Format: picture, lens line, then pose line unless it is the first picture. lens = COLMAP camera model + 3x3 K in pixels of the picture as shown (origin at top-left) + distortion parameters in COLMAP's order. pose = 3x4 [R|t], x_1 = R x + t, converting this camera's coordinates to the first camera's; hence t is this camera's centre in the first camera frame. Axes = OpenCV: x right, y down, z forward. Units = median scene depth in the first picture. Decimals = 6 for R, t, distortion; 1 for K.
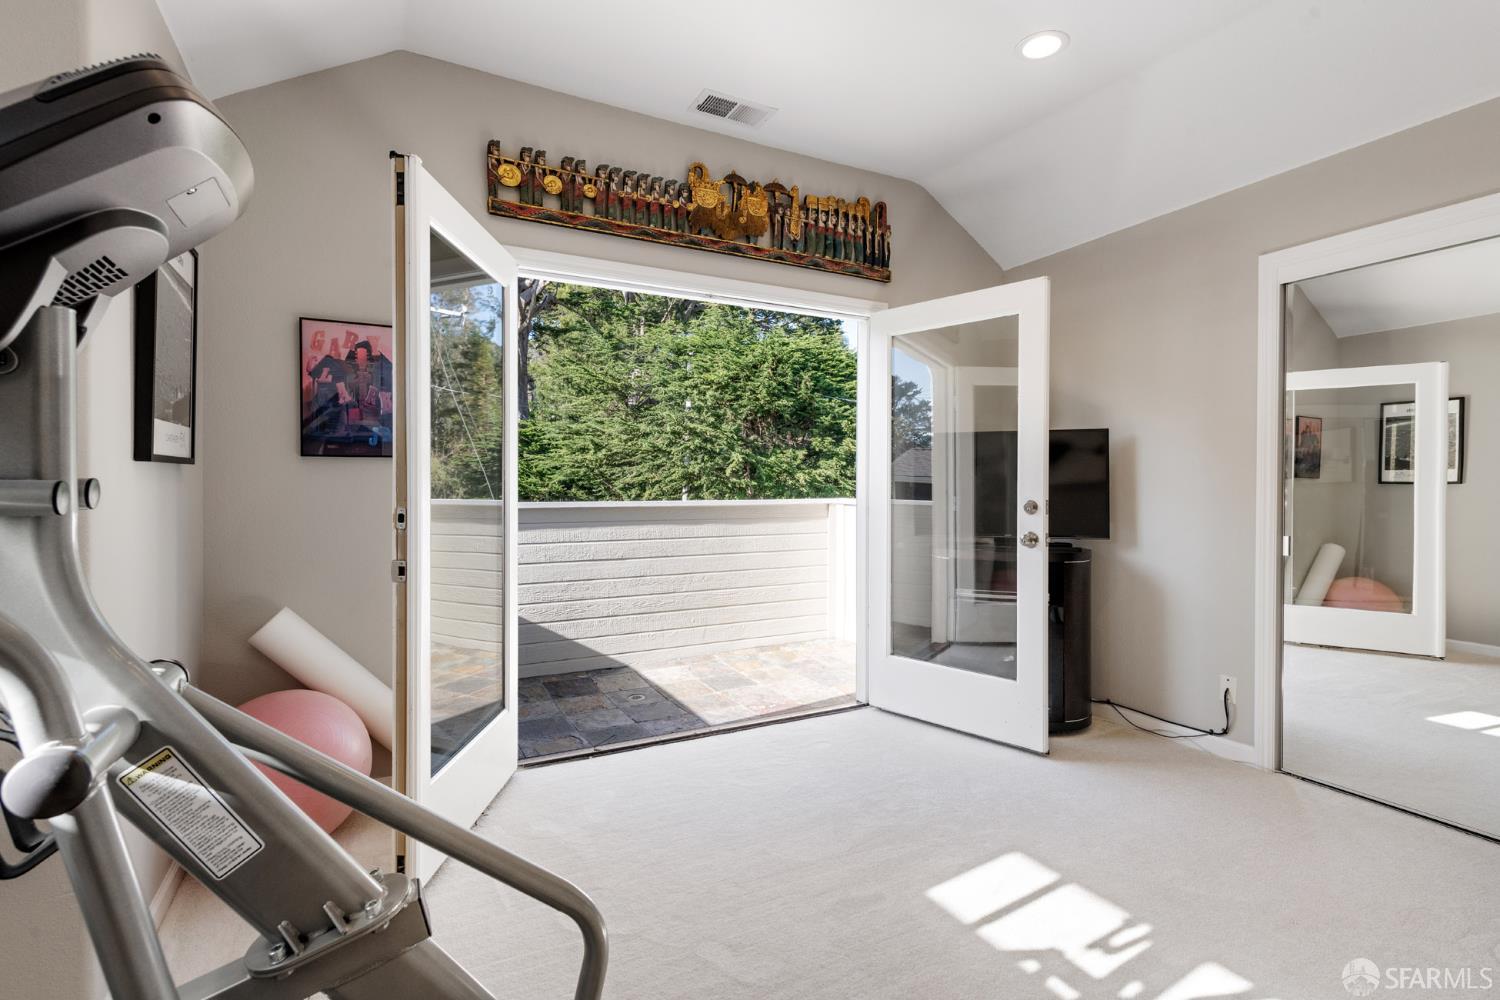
lens RADIAL K [[709.4, 0, 750.0], [0, 709.4, 500.0], [0, 0, 1]] dist [-0.000669, -0.000262]
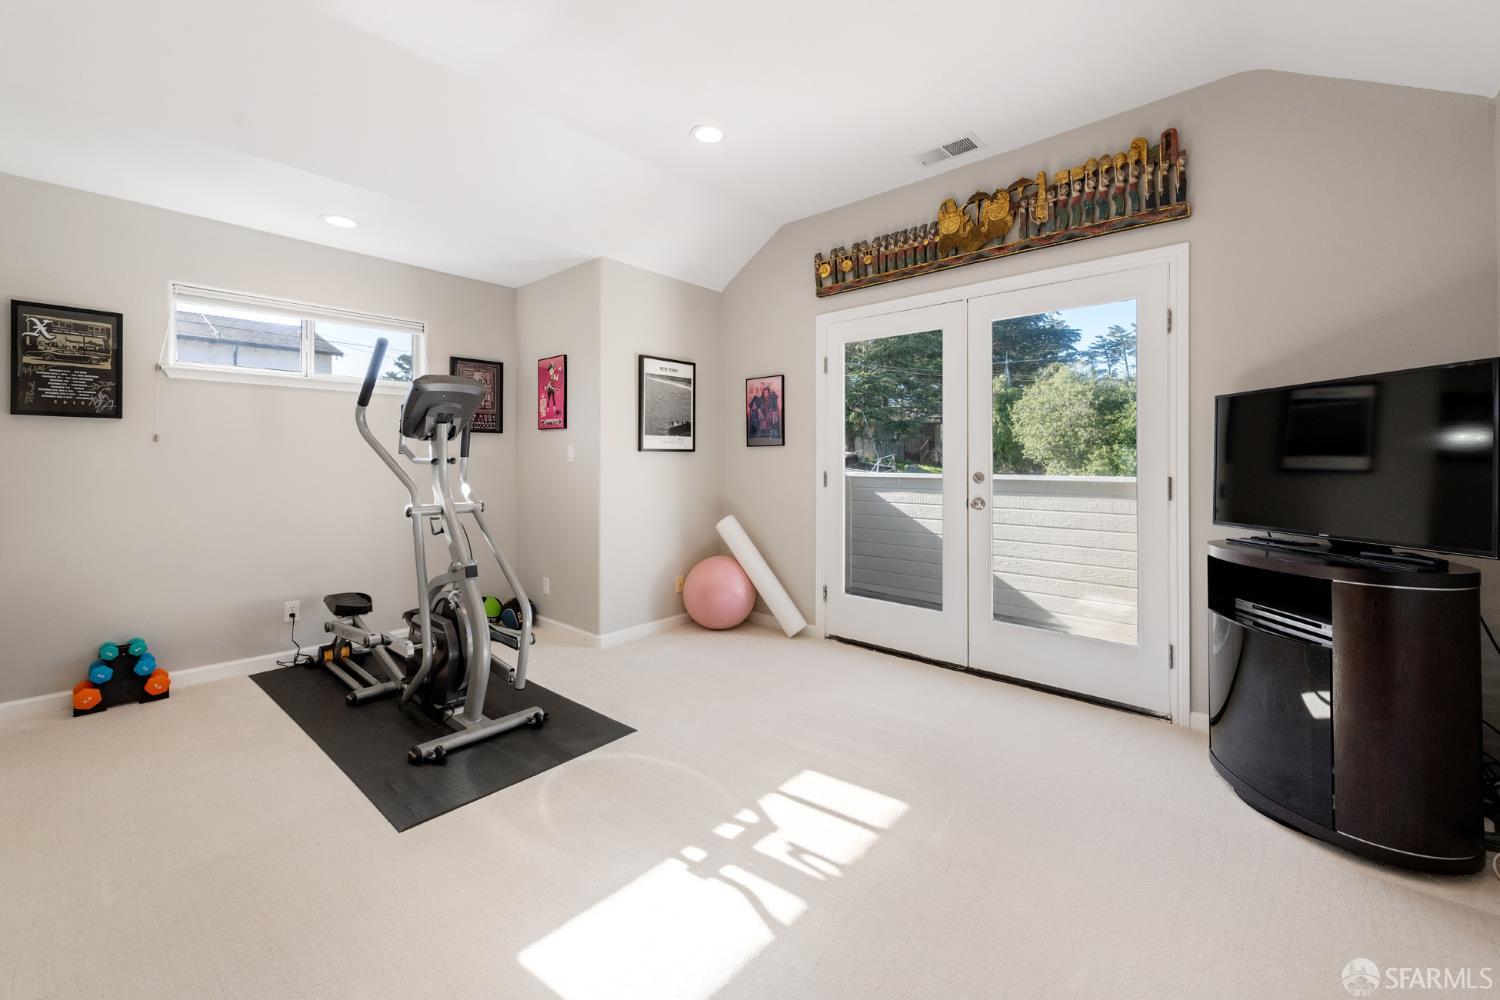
lens RADIAL K [[594.9, 0, 749.2], [0, 594.9, 471.4], [0, 0, 1]] dist [-0.000047, -0.000053]
pose [[0.349603, 0.014212, -0.936790, 0.766613], [-0.020997, 0.999753, 0.007331, -0.002513], [0.936663, 0.017107, 0.349815, 0.315987]]
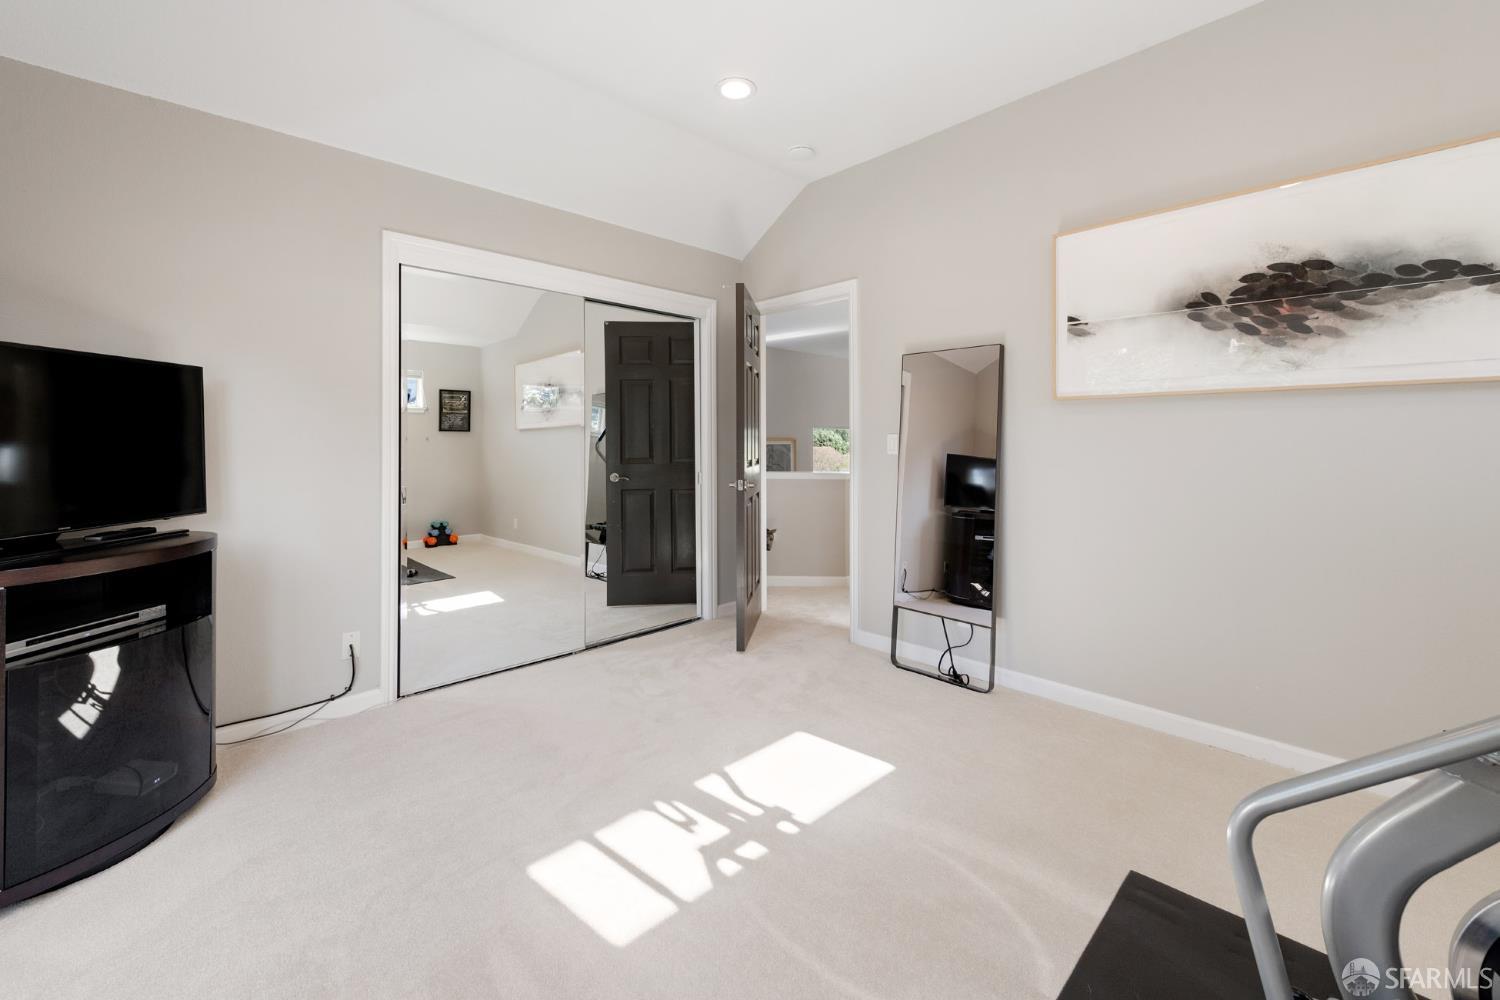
lens RADIAL K [[595.0, 0, 751.0], [0, 595.0, 439.3], [0, 0, 1]] dist [0.000322, 0.000001]
pose [[-0.292131, 0.005635, 0.956362, -0.276823], [0.021035, 0.999779, 0.000534, -0.011942], [-0.956147, 0.020273, -0.292185, 0.652488]]
